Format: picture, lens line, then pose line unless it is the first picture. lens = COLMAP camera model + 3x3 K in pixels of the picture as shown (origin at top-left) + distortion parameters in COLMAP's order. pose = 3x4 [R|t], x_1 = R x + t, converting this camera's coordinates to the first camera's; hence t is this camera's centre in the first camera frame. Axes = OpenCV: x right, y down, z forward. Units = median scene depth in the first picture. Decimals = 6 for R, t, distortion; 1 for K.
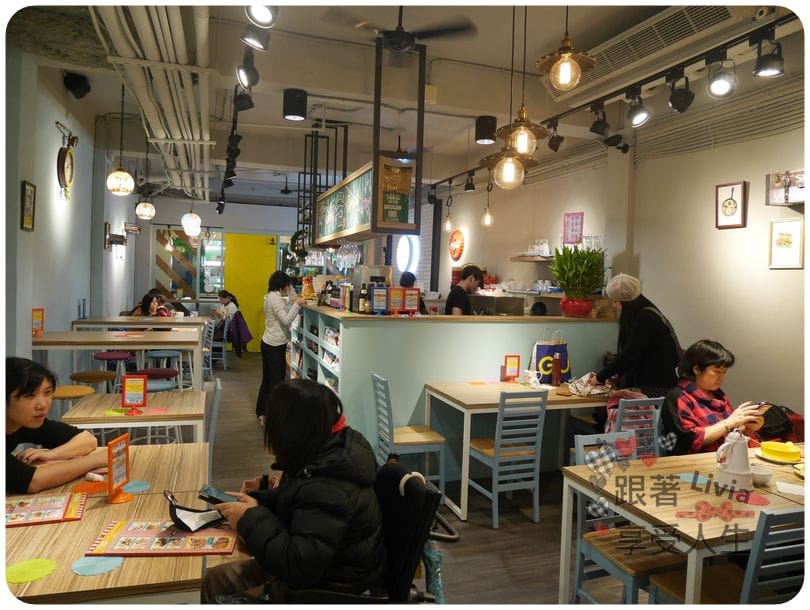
lens RADIAL K [[570.8, 0, 405.0], [0, 570.8, 305.0], [0, 0, 1]] dist [-0.032053, 0.000873]
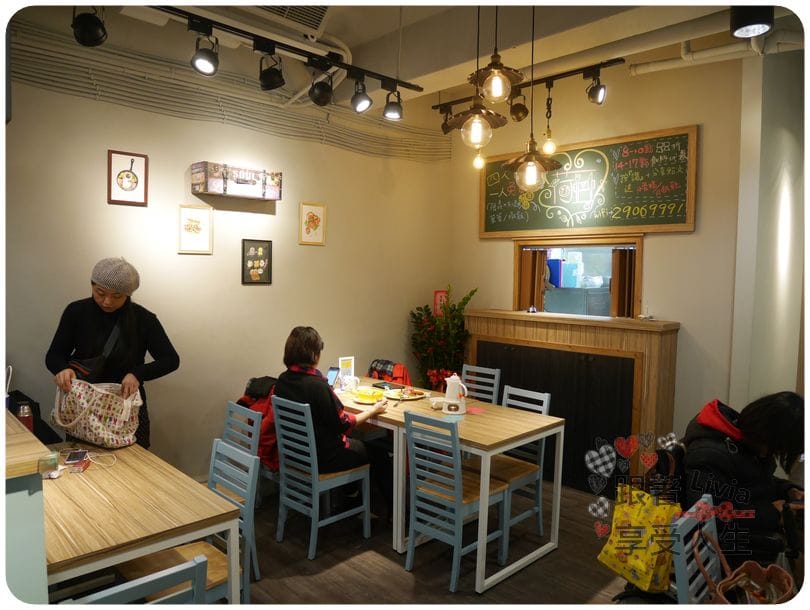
lens RADIAL K [[570.8, 0, 405.0], [0, 570.8, 305.0], [0, 0, 1]] dist [-0.032053, 0.000873]
pose [[-0.417947, -0.090203, 0.903982, -0.426920], [0.018406, 0.994013, 0.107696, -0.075026], [-0.908285, 0.061650, -0.413784, 1.058682]]
